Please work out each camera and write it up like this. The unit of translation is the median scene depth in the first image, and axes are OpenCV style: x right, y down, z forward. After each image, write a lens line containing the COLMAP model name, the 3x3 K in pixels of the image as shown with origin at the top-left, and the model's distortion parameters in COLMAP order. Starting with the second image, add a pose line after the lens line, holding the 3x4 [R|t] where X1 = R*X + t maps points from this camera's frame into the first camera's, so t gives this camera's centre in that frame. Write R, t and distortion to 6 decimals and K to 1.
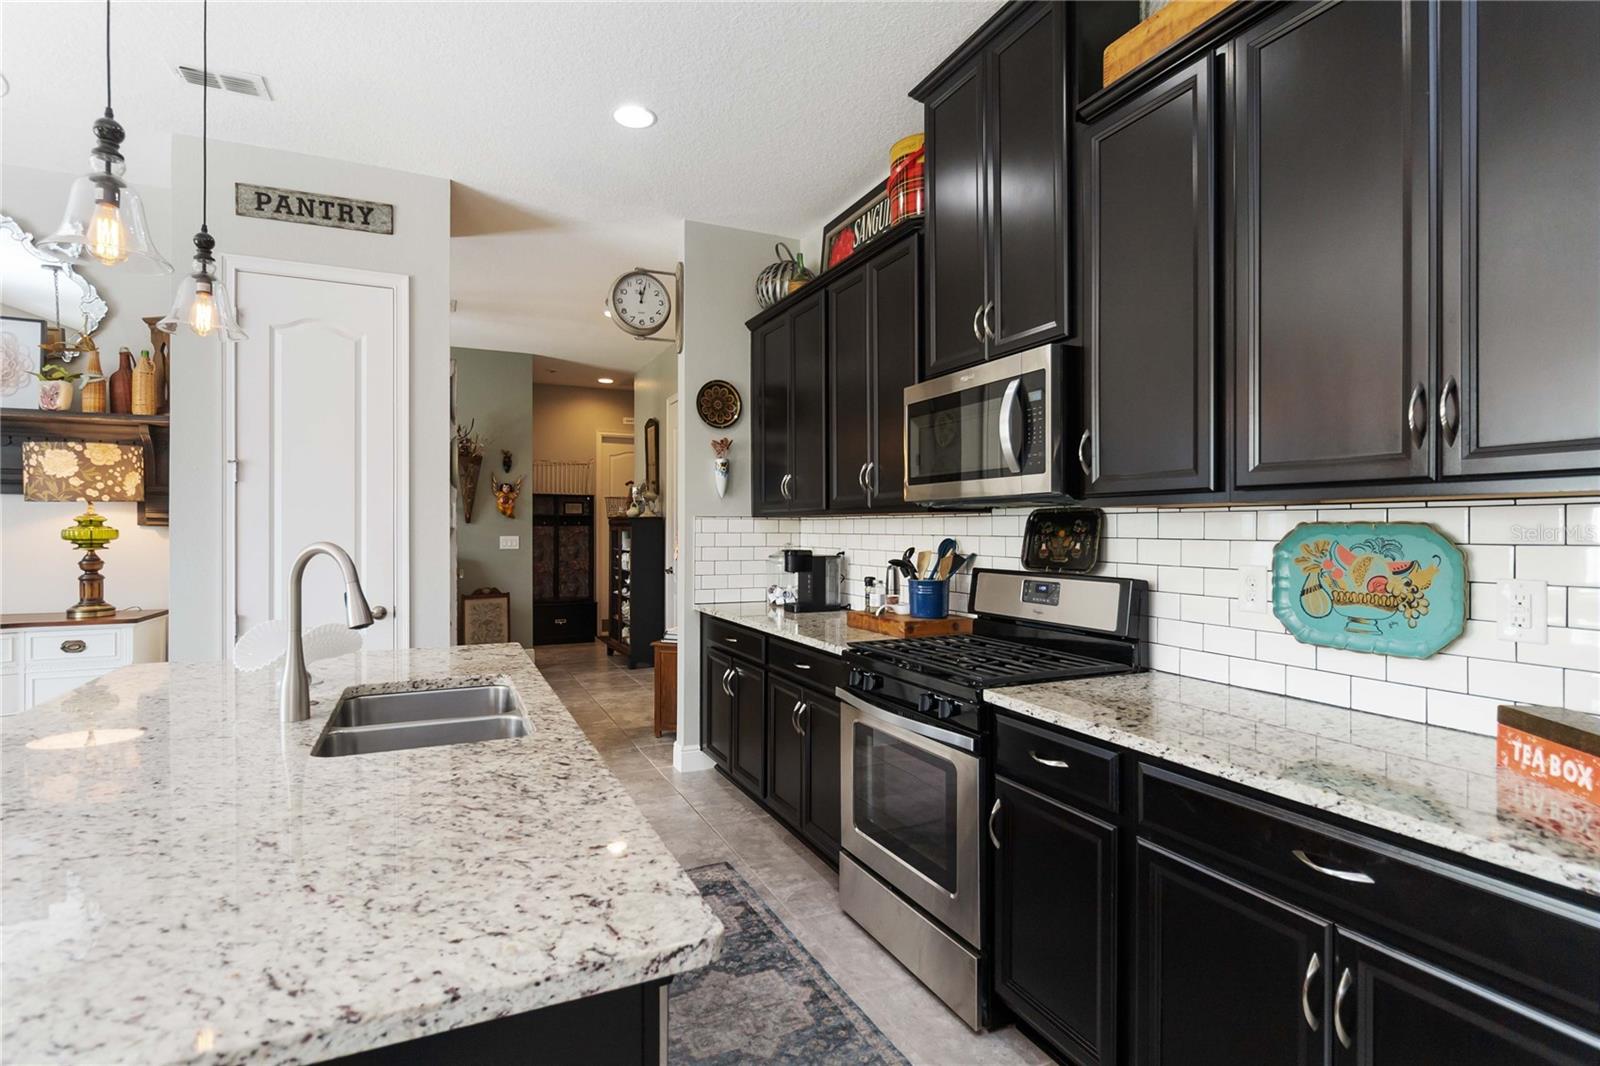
lens RADIAL K [[818.8, 0, 799.1], [0, 818.8, 527.1], [0, 0, 1]] dist [0.003829, -0.000636]
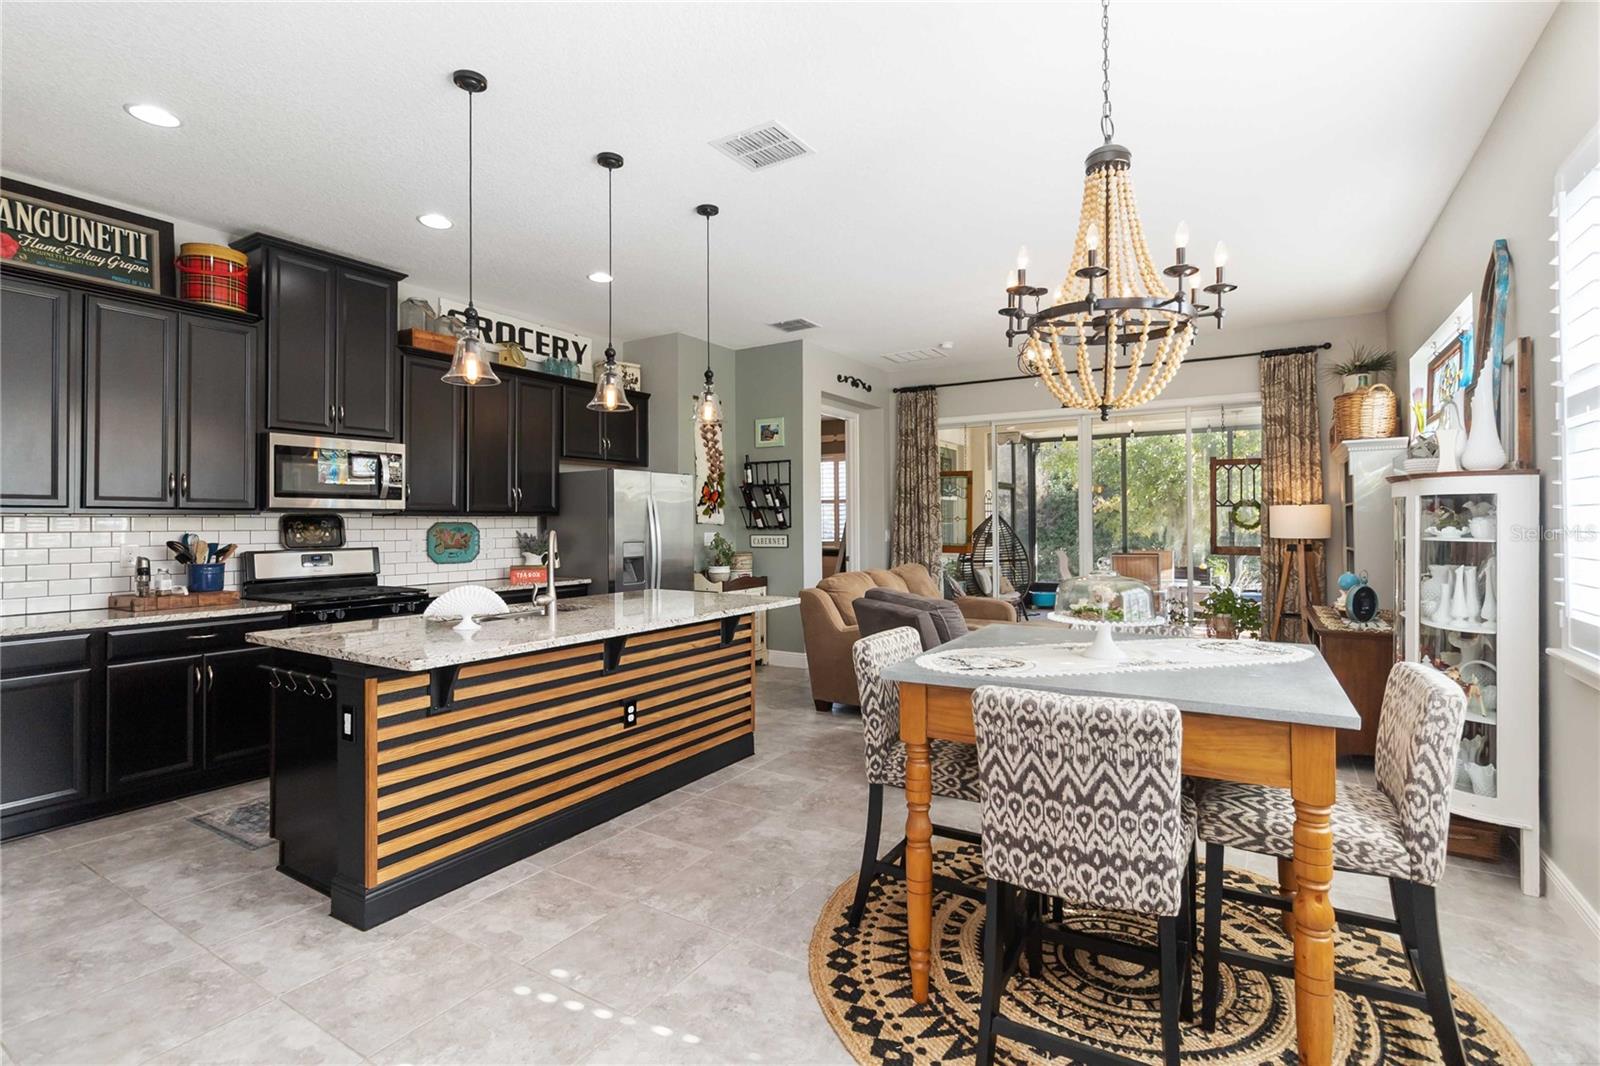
lens RADIAL K [[740.4, 0, 799.7], [0, 740.4, 516.0], [0, 0, 1]] dist [0.000468, 0.000854]
pose [[-0.558069, 0.007367, 0.829762, -1.301069], [0.001912, 0.999969, -0.007592, -0.003106], [-0.829793, -0.002650, -0.558066, 0.795296]]
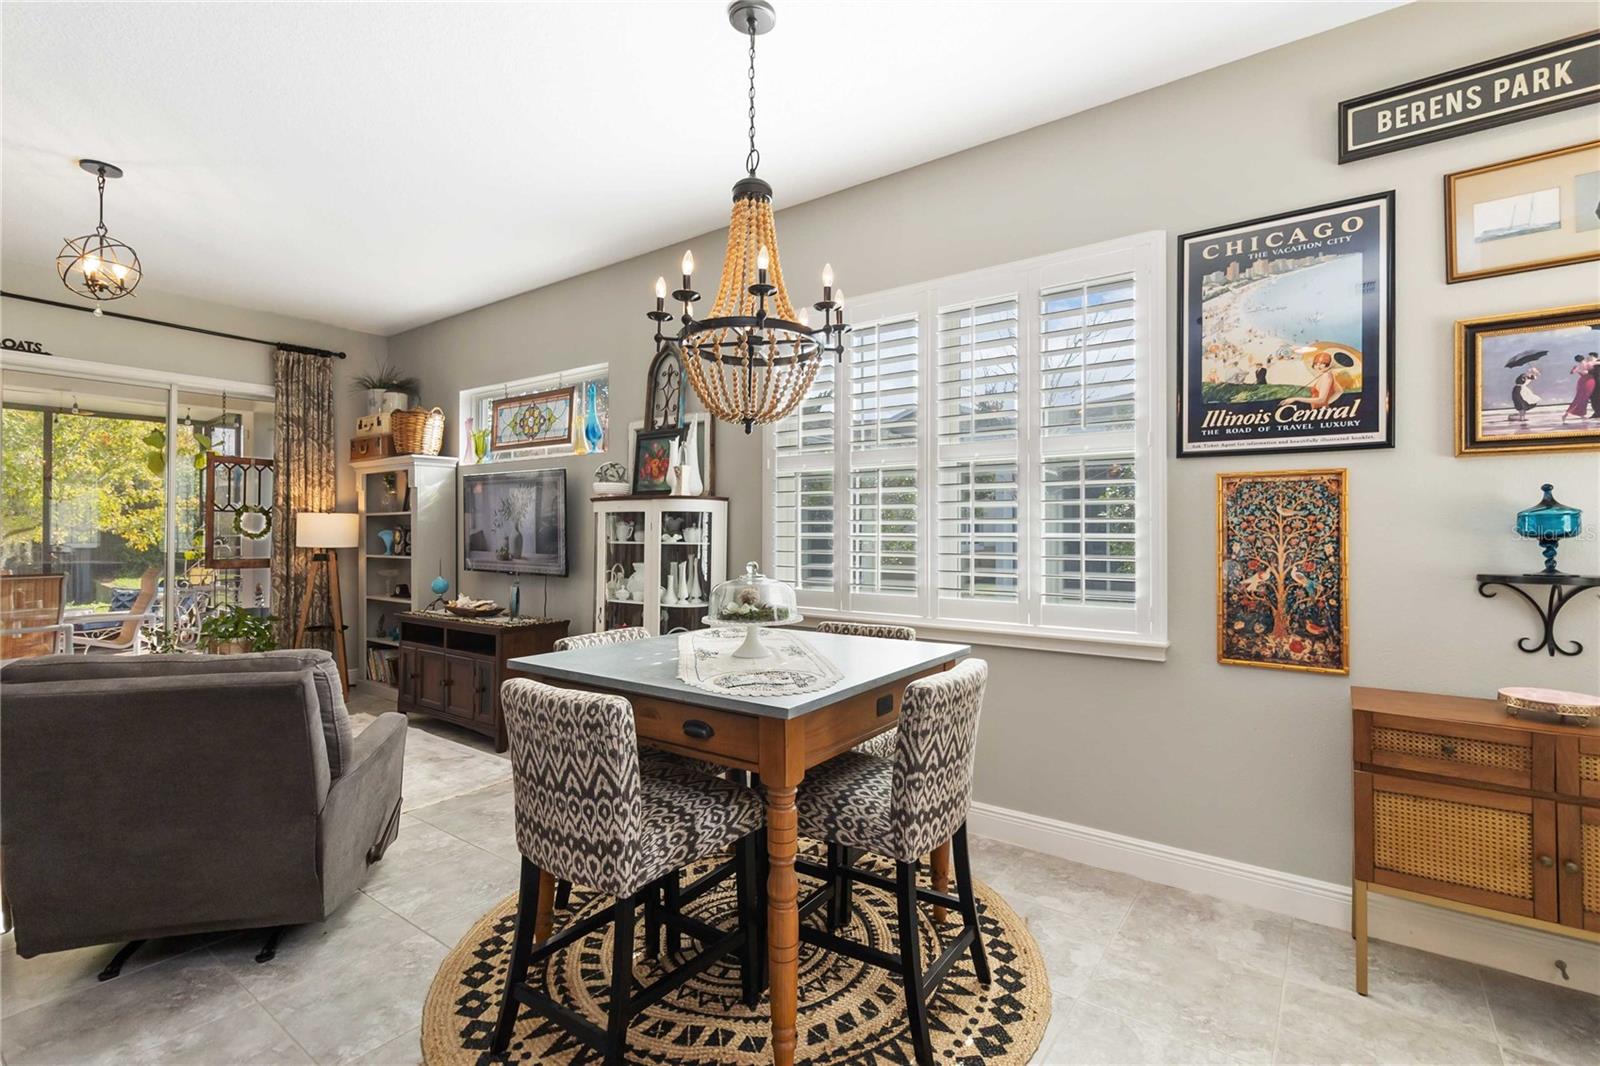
lens RADIAL K [[740.4, 0, 798.0], [0, 740.4, 535.0], [0, 0, 1]] dist [0.000468, 0.000854]
pose [[-0.875427, -0.004093, -0.483334, -0.640334], [-0.004814, 0.999988, 0.000252, 0.003847], [0.483327, 0.002548, -0.875436, 0.841723]]
